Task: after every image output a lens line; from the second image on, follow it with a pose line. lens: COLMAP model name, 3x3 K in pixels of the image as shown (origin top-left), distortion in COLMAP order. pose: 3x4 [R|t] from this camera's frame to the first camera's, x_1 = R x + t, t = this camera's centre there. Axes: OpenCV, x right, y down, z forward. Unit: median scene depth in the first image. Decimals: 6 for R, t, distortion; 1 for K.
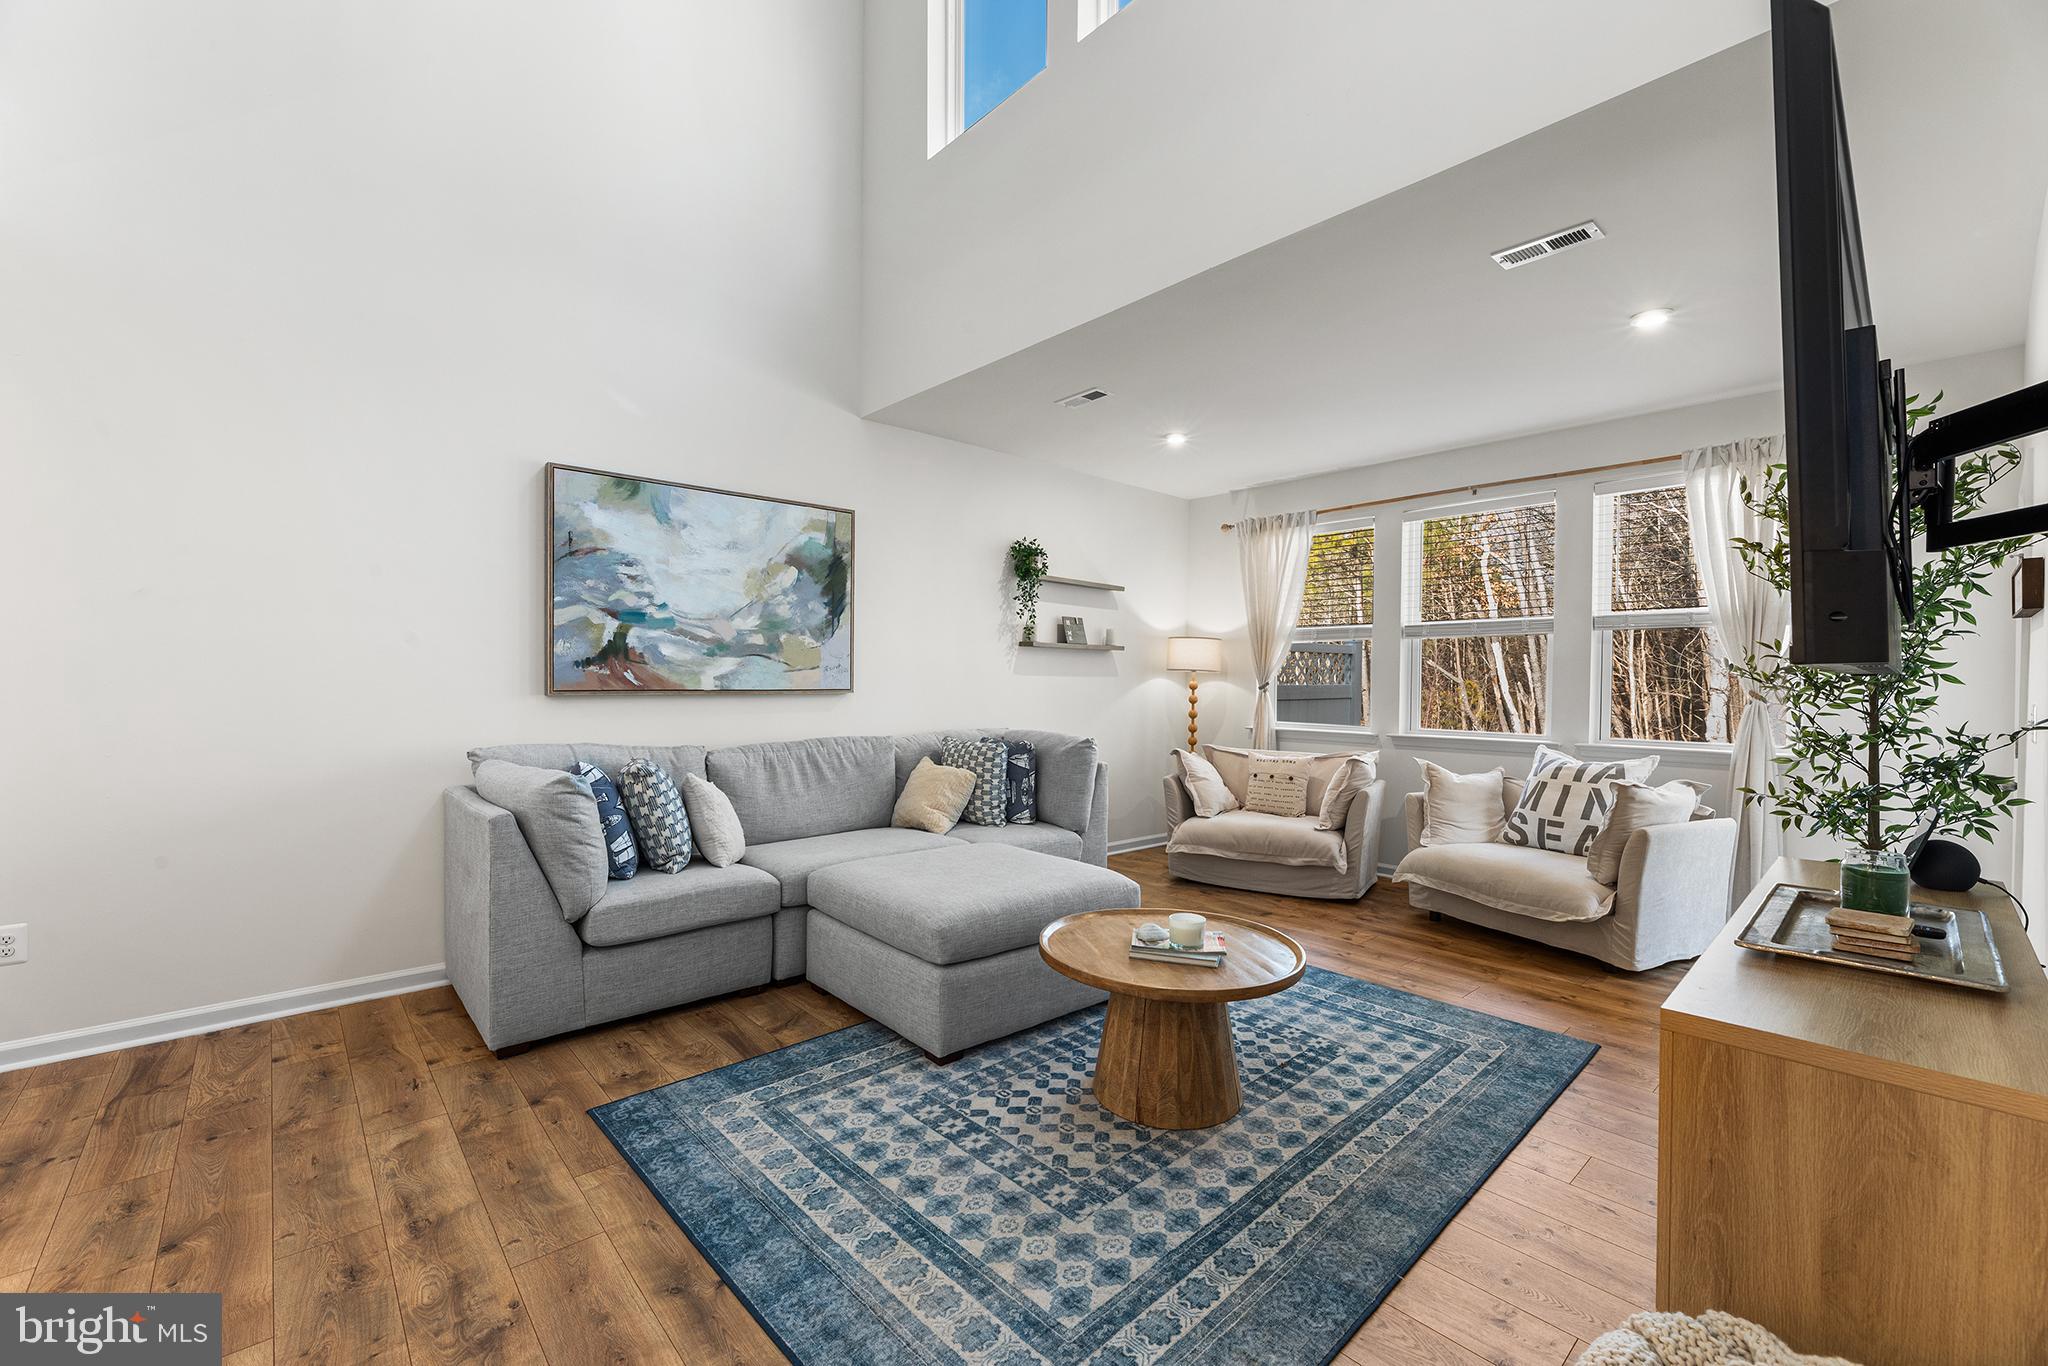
lens RADIAL K [[841.1, 0, 1024.0], [0, 841.1, 683.0], [0, 0, 1]] dist [-0.000559, -0.000033]
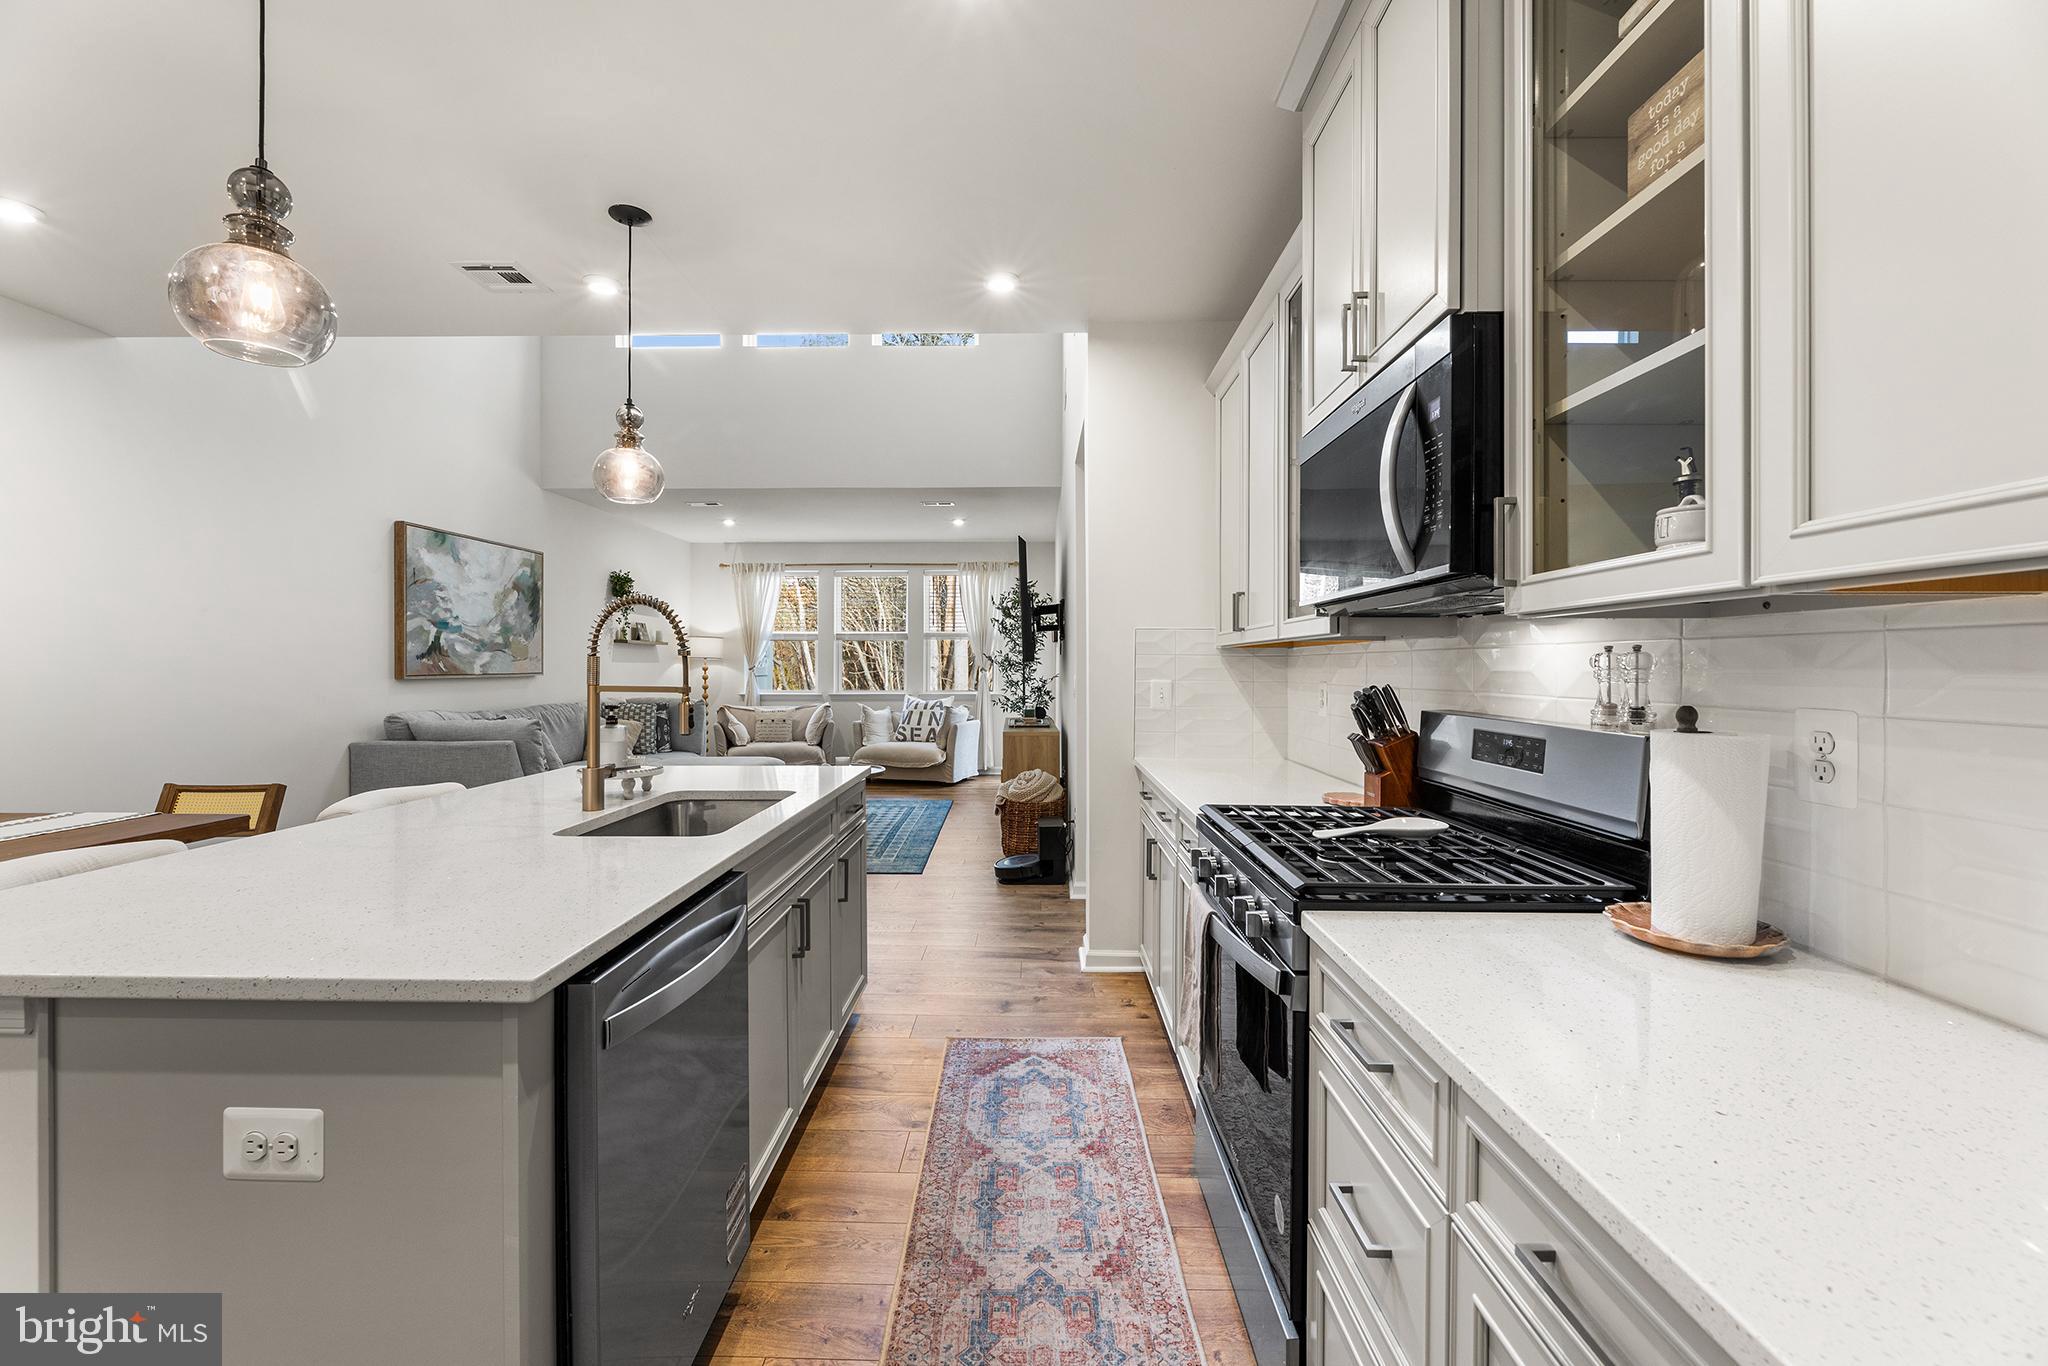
lens RADIAL K [[827.8, 0, 1024.0], [0, 827.8, 683.0], [0, 0, 1]] dist [0.000180, 0.000028]
pose [[0.680716, -0.024445, 0.732140, -0.787469], [0.008817, 0.999644, 0.025179, -0.004450], [-0.732494, -0.010685, 0.680689, -0.695877]]
